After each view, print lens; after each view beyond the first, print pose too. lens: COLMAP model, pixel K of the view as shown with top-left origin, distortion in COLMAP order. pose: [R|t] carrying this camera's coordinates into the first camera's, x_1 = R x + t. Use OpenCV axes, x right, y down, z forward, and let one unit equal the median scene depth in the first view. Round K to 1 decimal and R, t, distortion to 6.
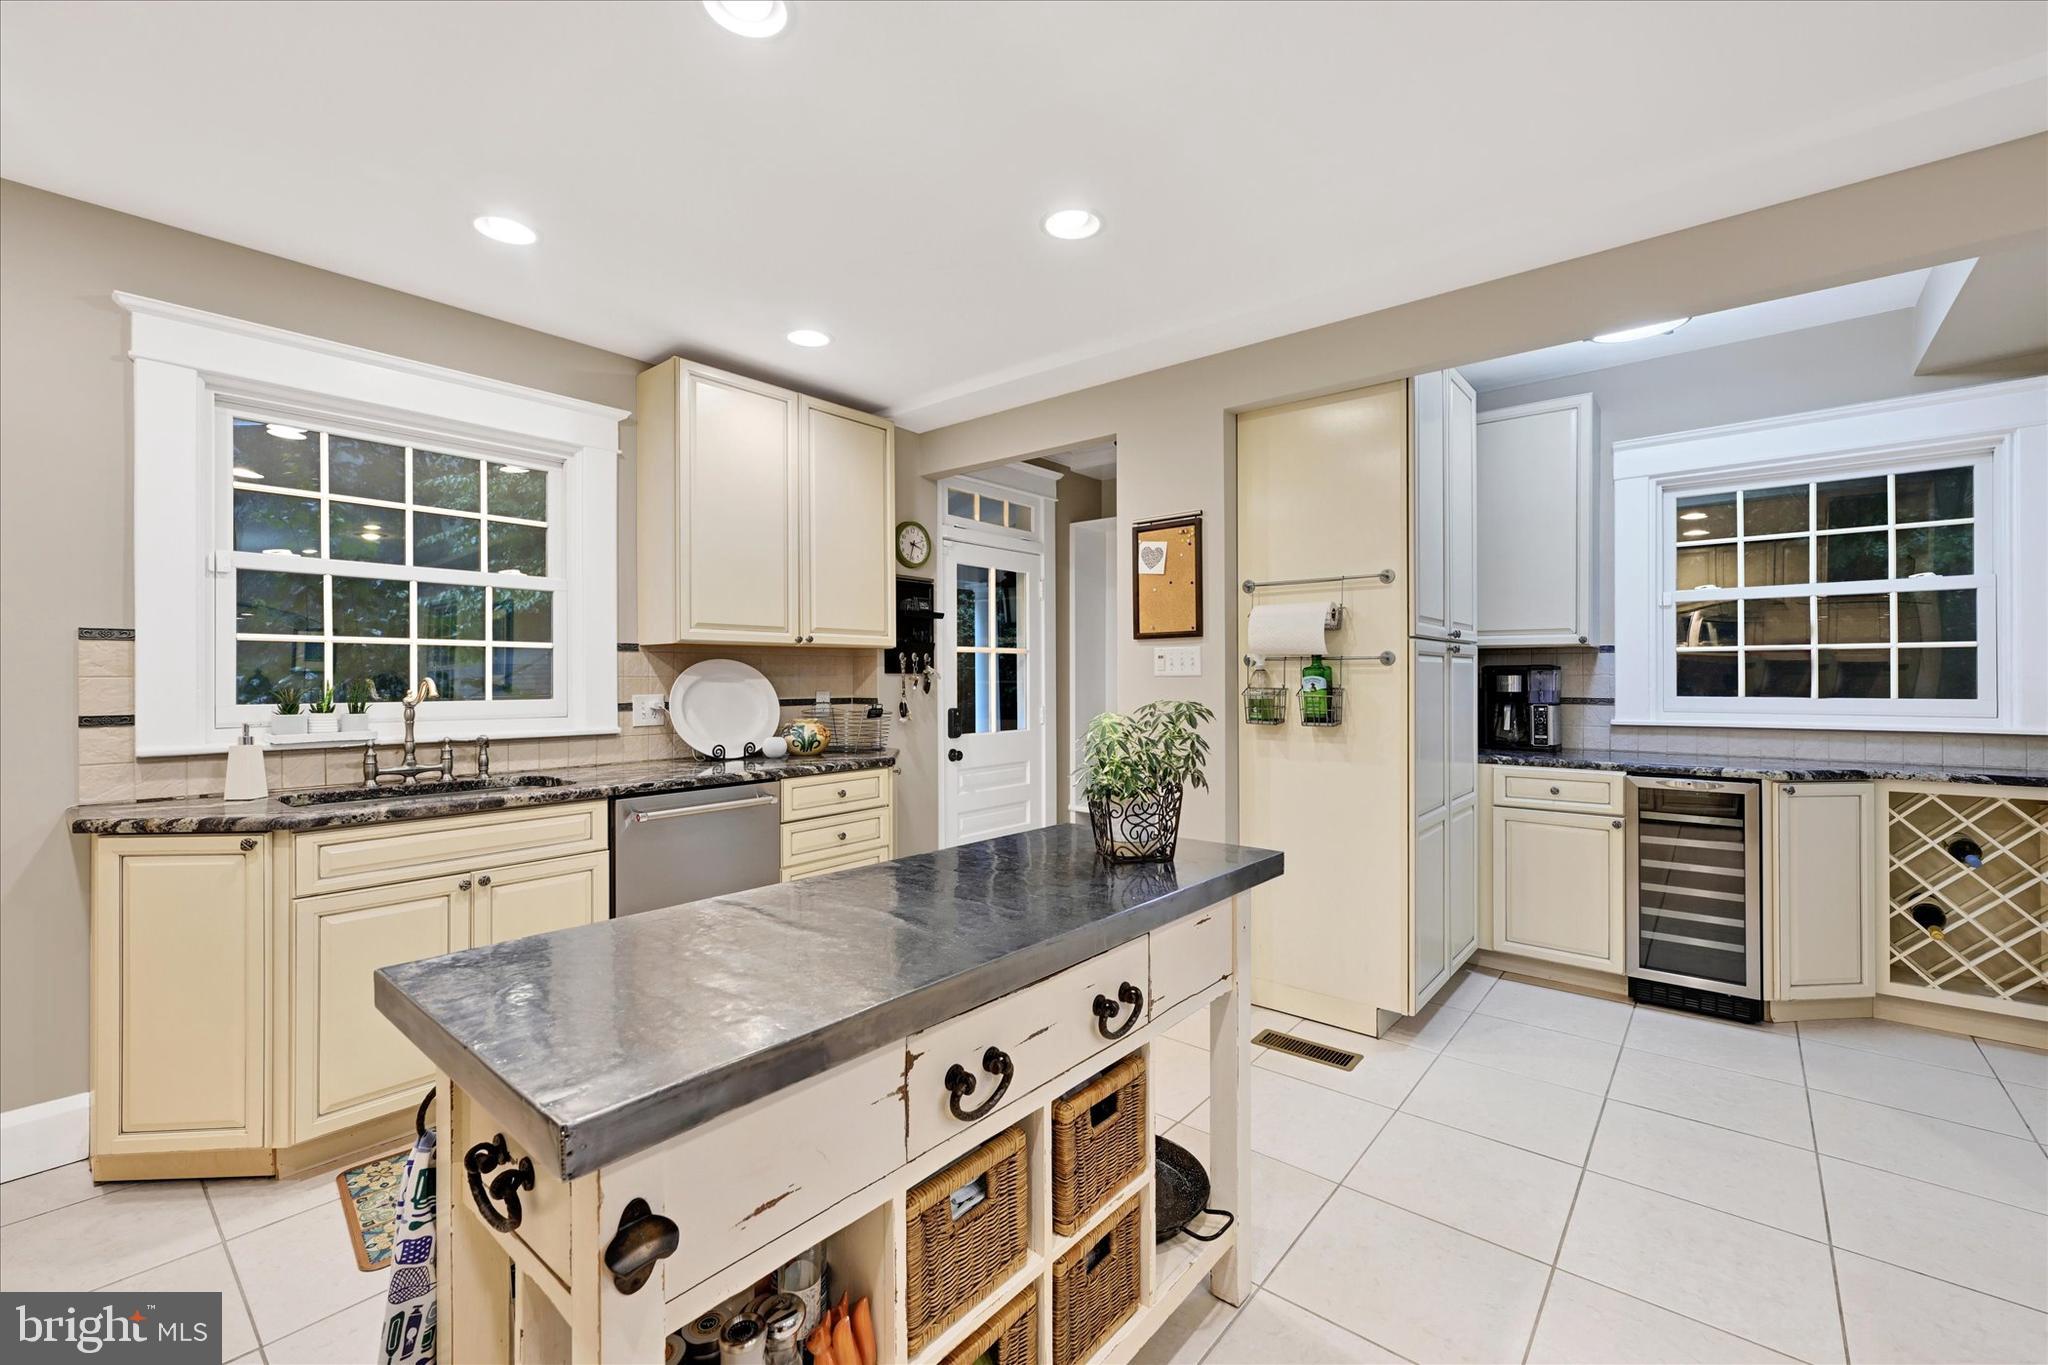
lens RADIAL K [[838.8, 0, 1032.0], [0, 838.8, 675.7], [0, 0, 1]] dist [-0.009295, -0.000177]
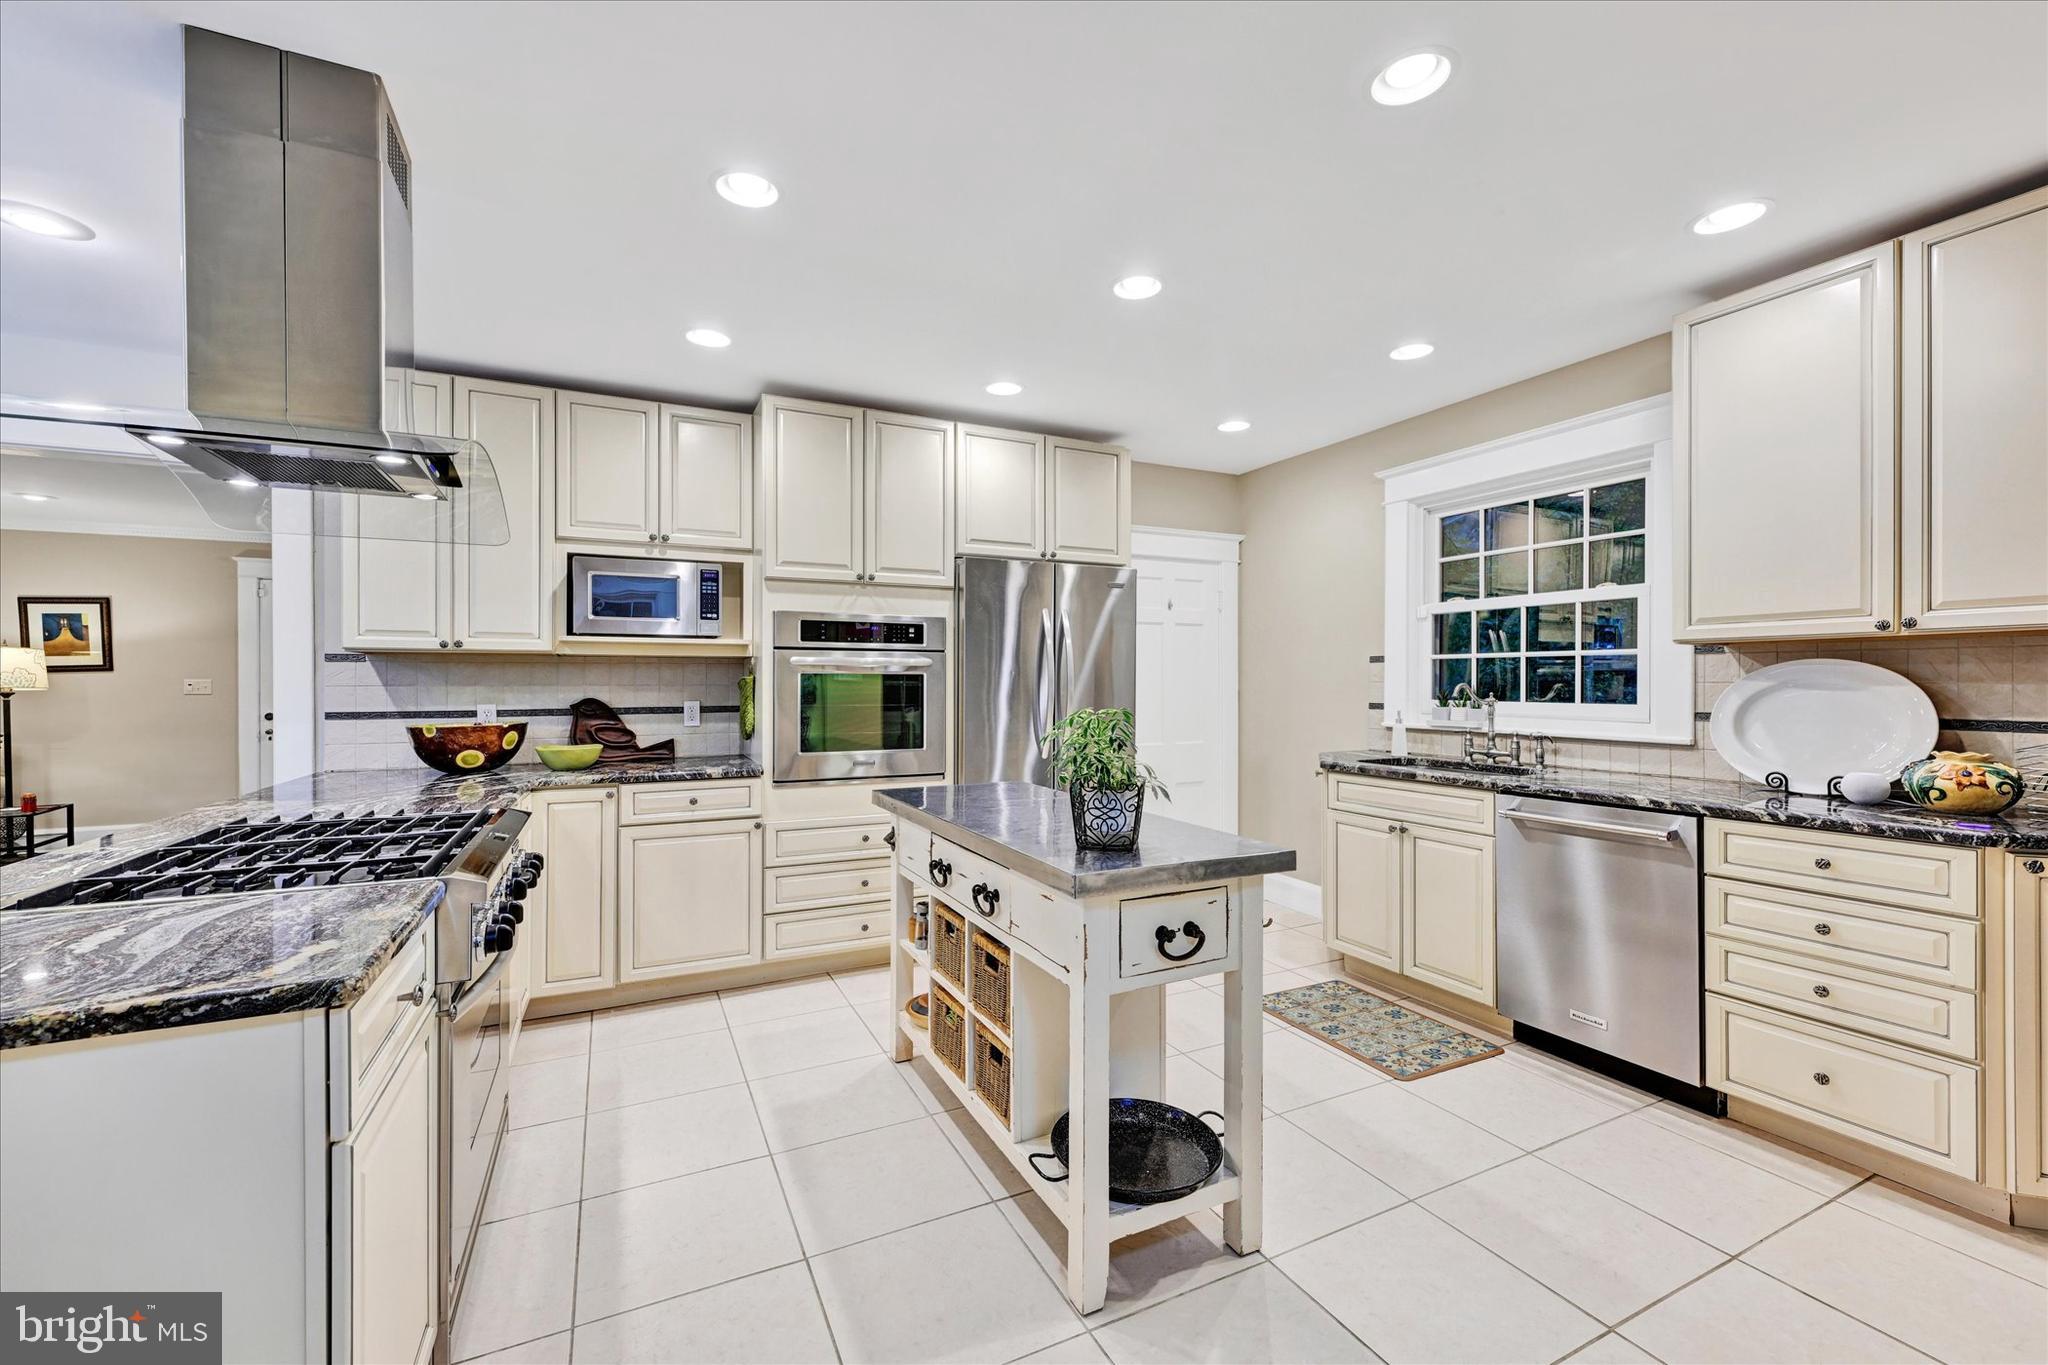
lens RADIAL K [[838.8, 0, 1024.3], [0, 838.8, 684.8], [0, 0, 1]] dist [-0.009295, -0.000177]
pose [[-0.411953, 0.005506, -0.911189, 0.765960], [0.003003, 0.999985, 0.004685, -0.003694], [0.911200, -0.000806, -0.411963, 0.875745]]
